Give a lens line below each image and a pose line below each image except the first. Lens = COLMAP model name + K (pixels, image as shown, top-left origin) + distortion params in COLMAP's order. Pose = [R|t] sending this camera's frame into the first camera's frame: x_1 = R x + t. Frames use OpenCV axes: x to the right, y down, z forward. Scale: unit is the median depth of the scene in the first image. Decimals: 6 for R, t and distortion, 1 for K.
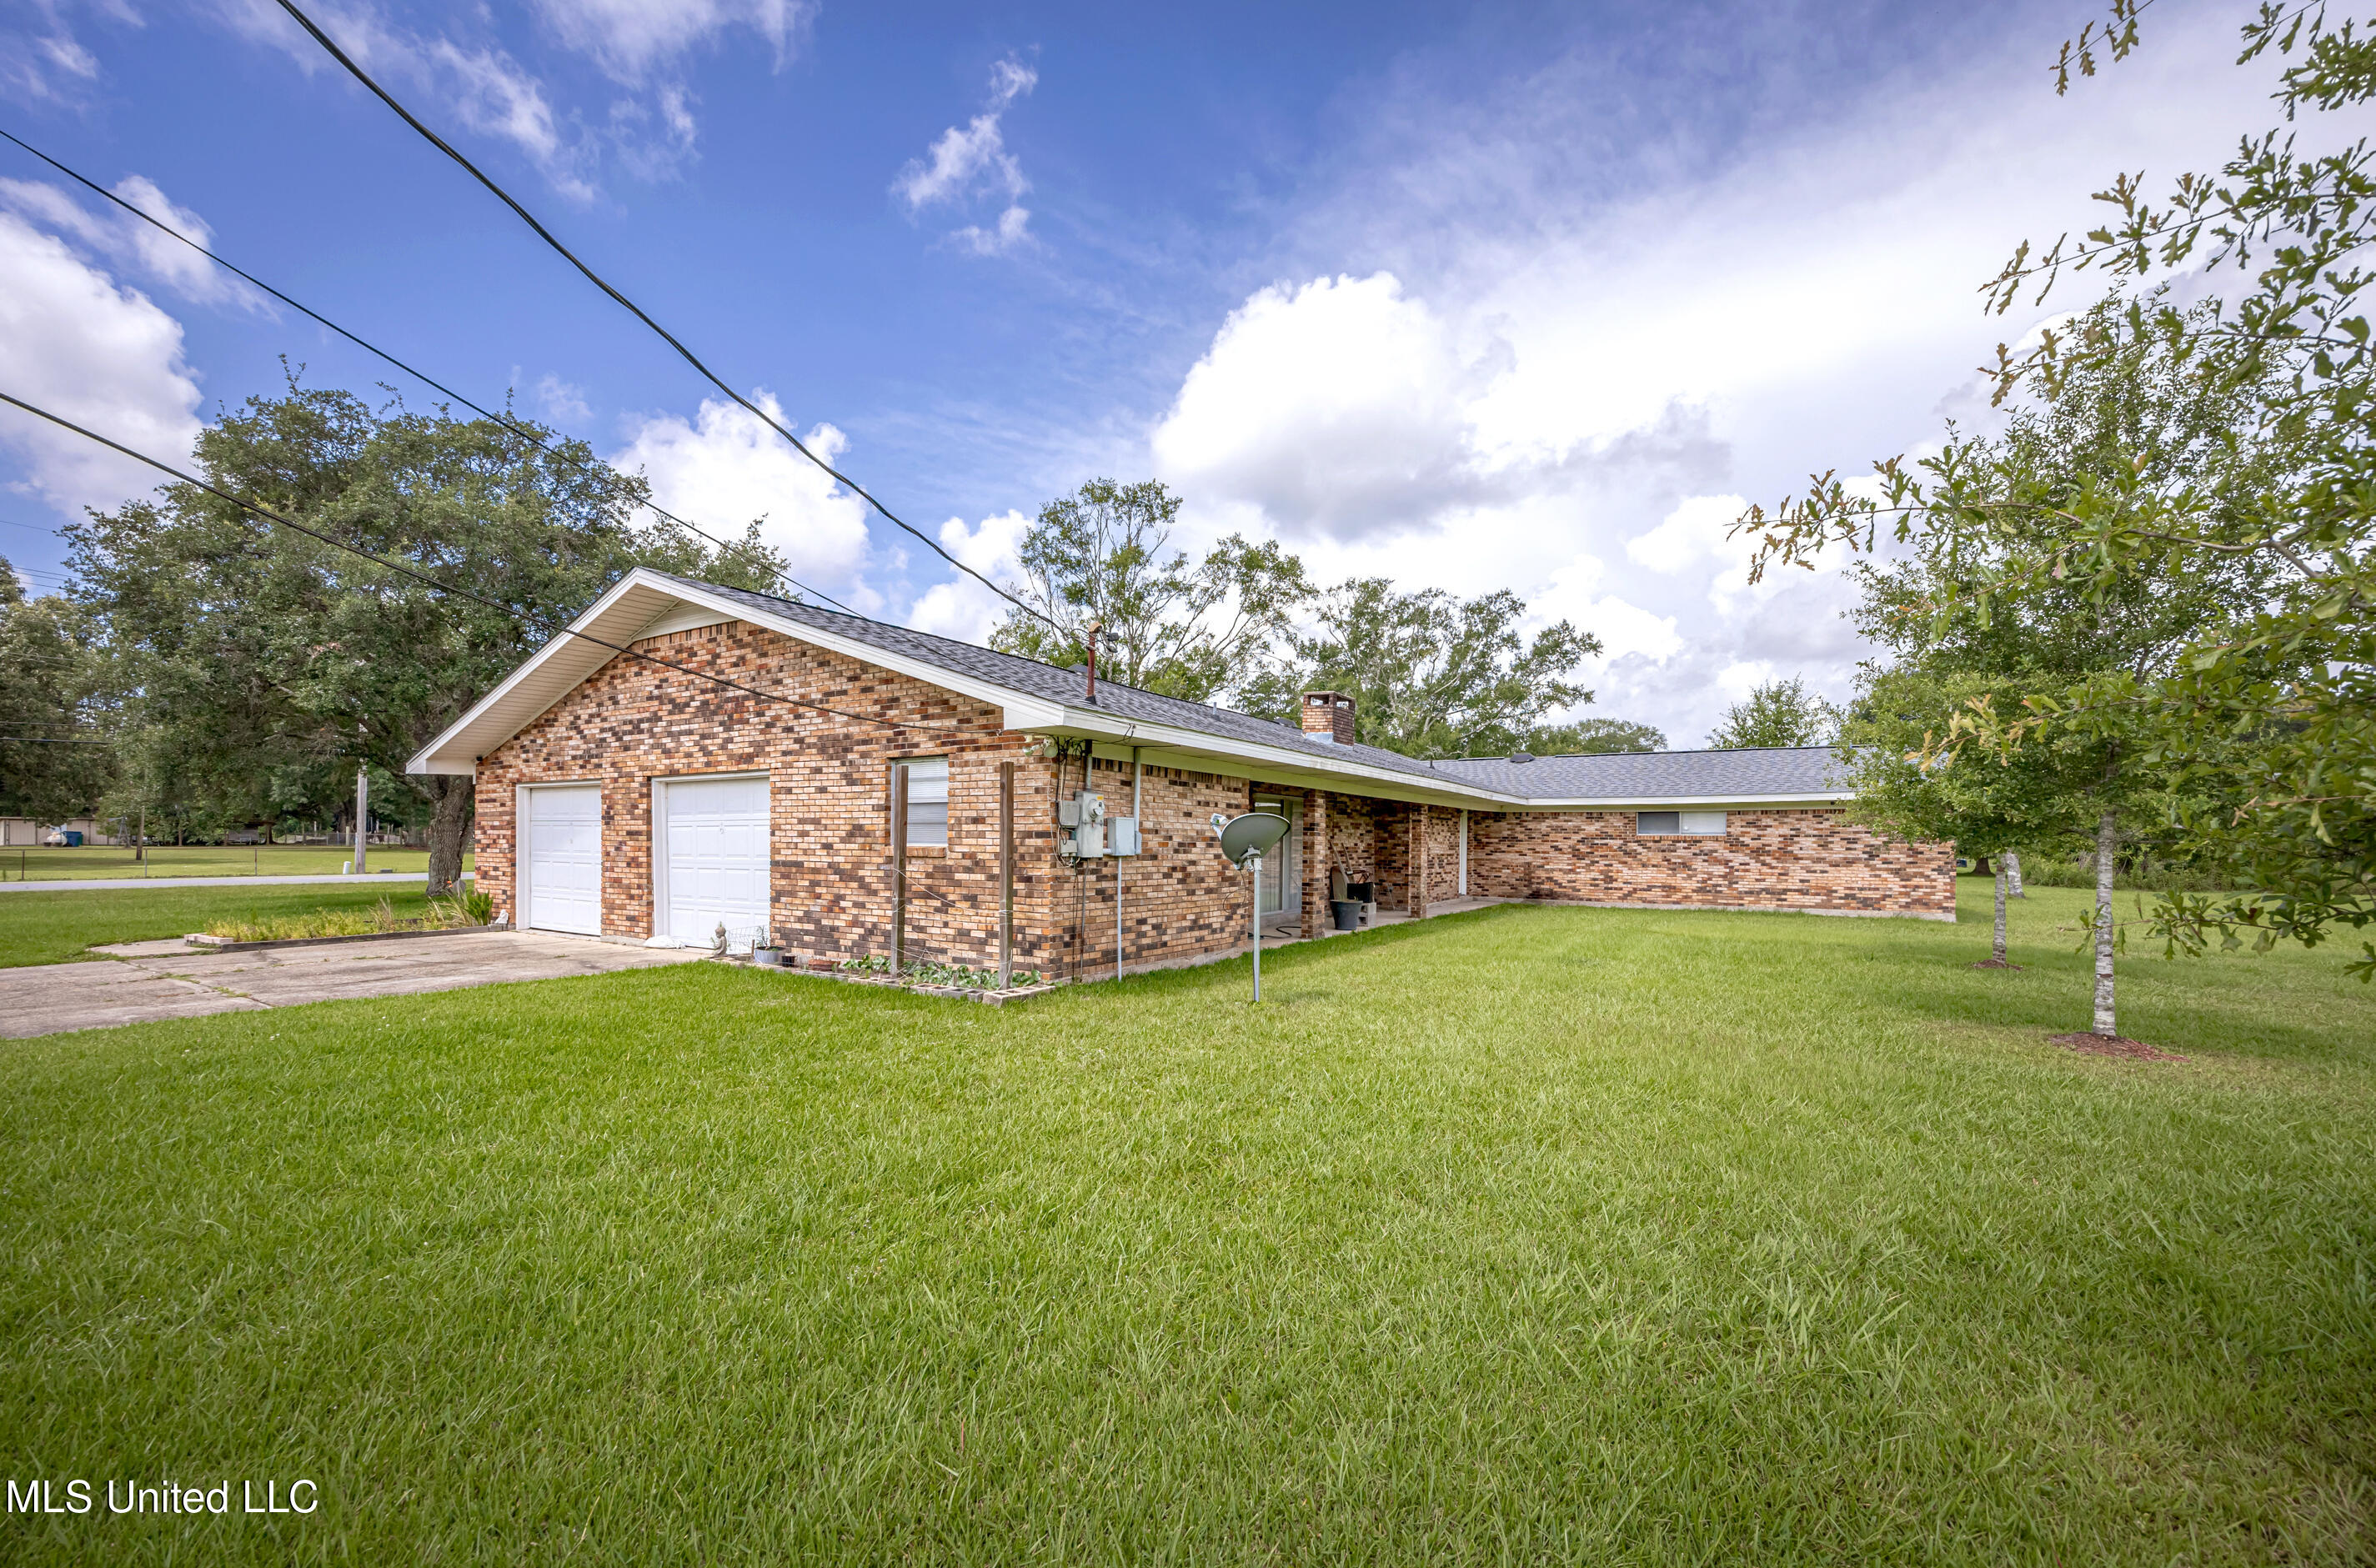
lens RADIAL K [[964.7, 0, 1191.3], [0, 964.7, 846.8], [0, 0, 1]] dist [-0.000946, -0.000704]
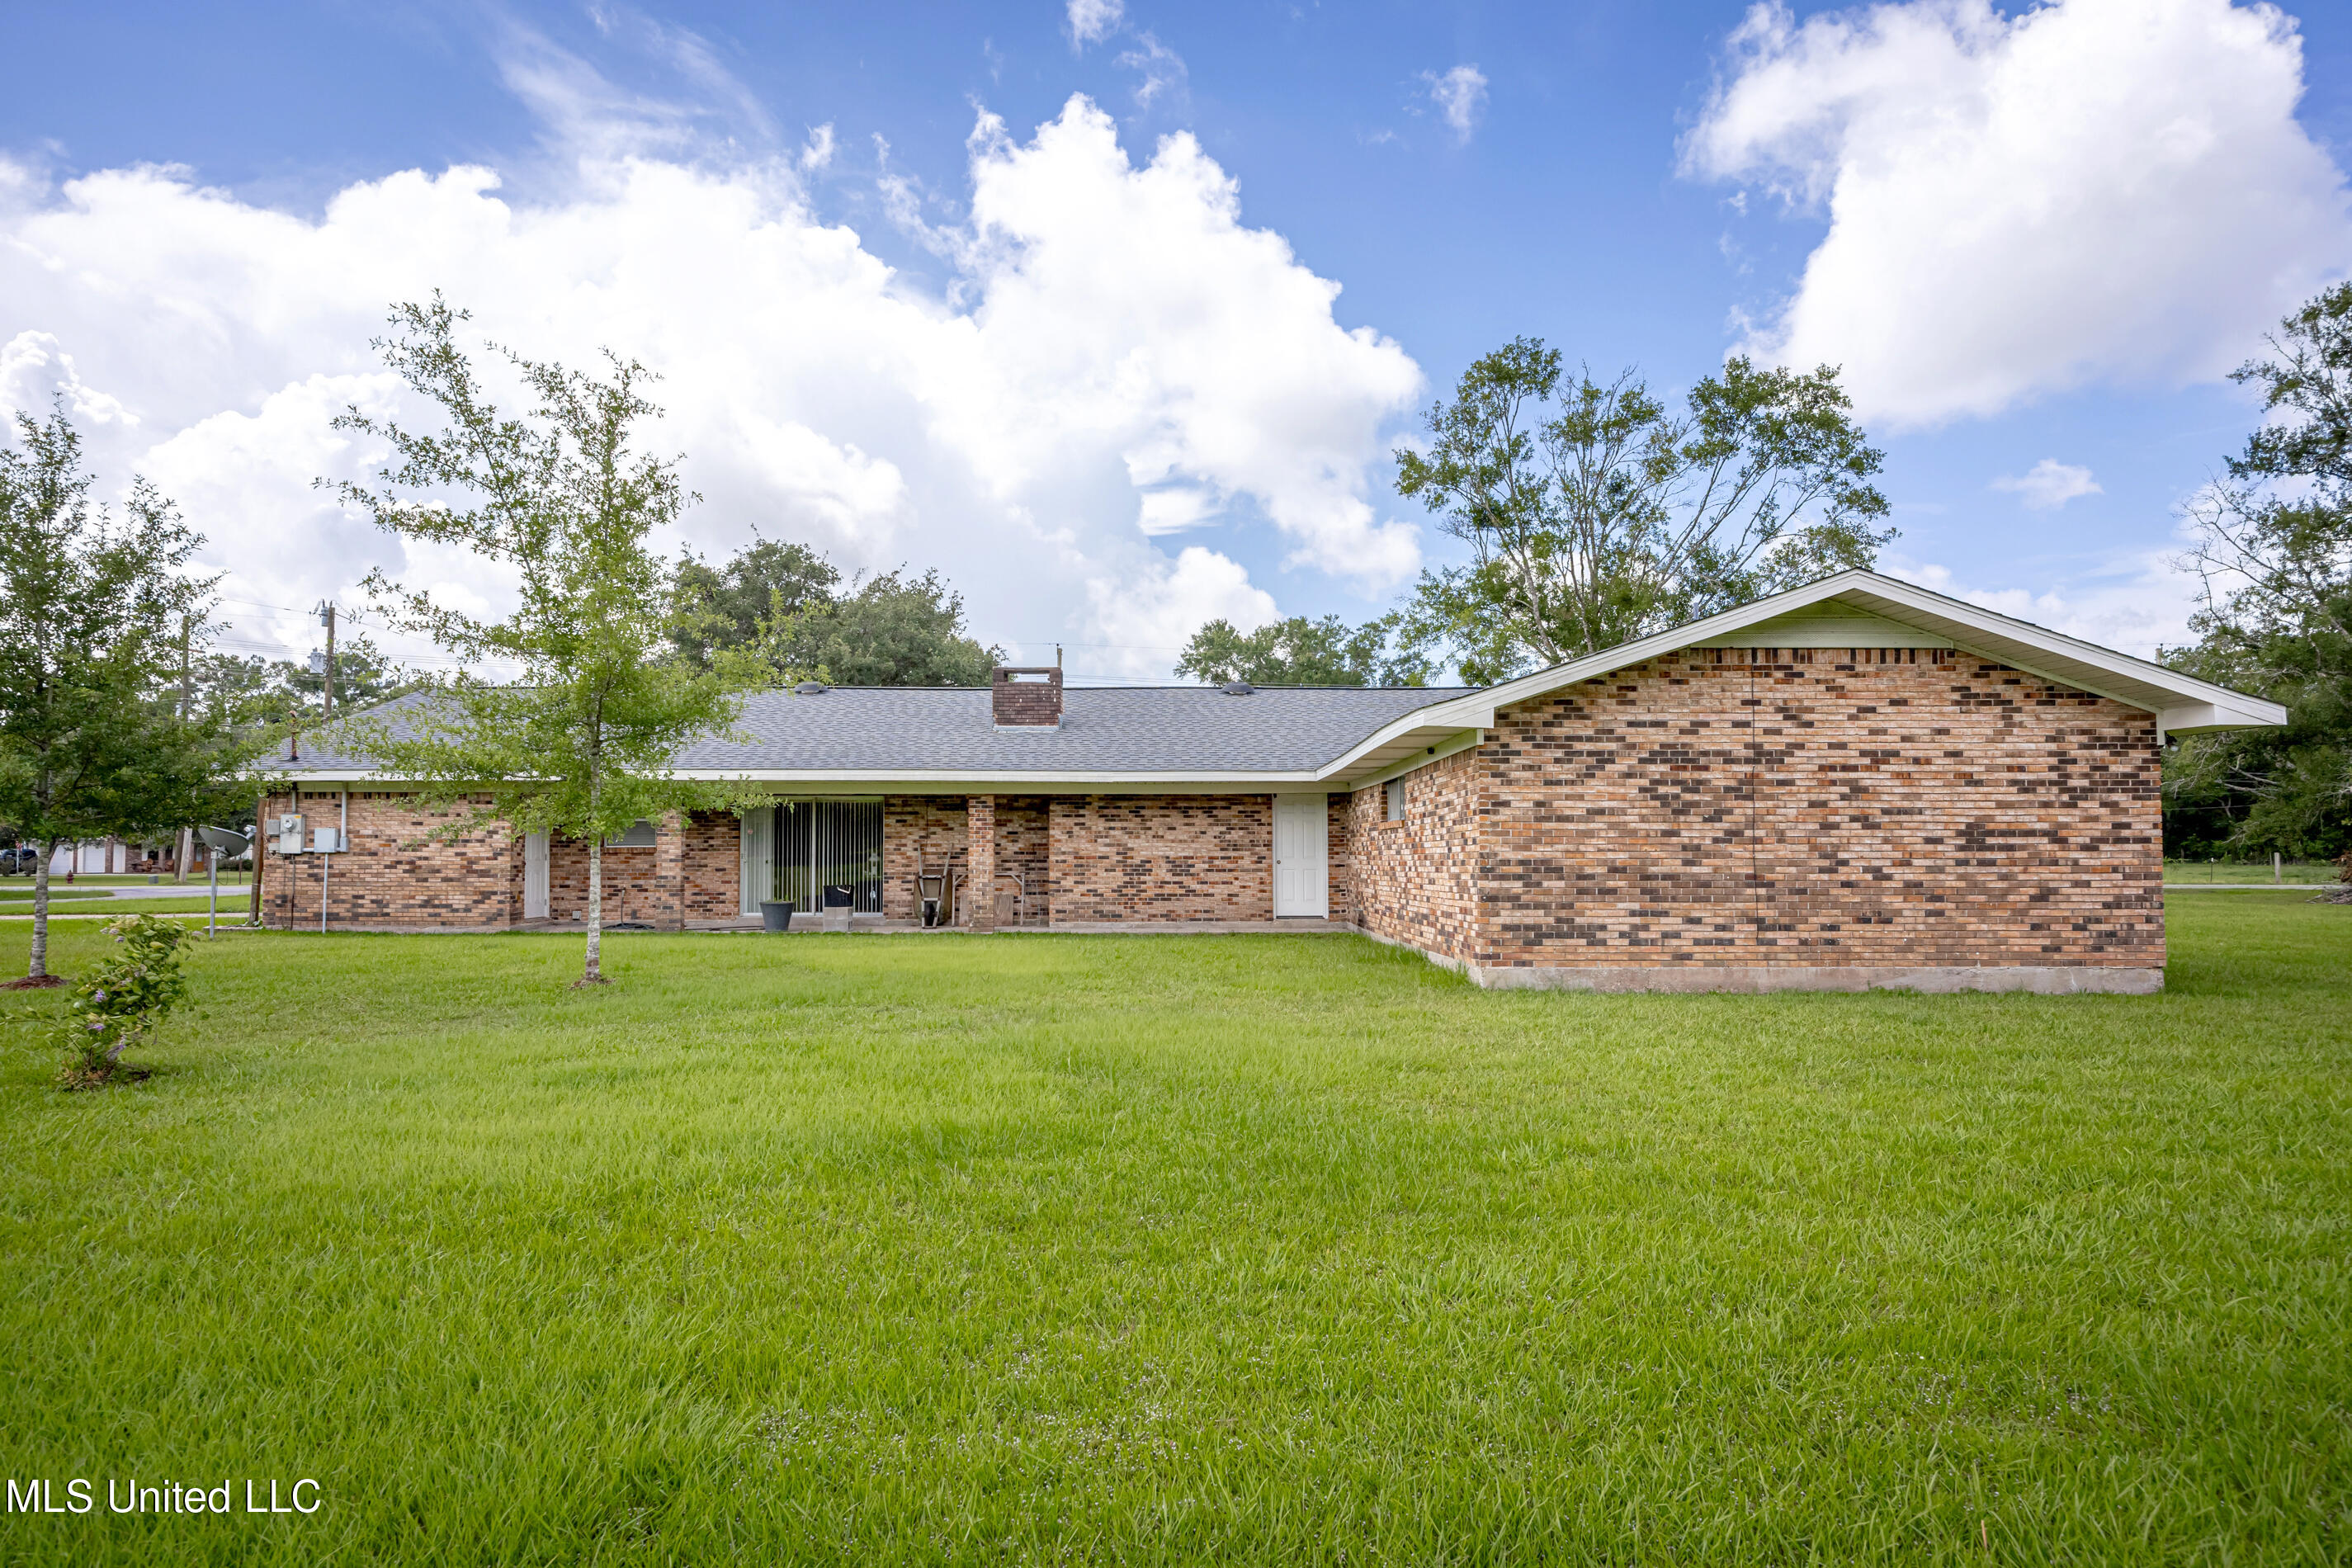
lens RADIAL K [[1404.3, 0, 1178.8], [0, 1404.3, 801.9], [0, 0, 1]] dist [-0.002989, 0.002674]
pose [[0.527618, -0.045816, -0.848246, 2.083337], [0.001396, 0.998590, -0.053068, 0.040303], [0.849481, 0.026815, 0.526938, 0.783877]]
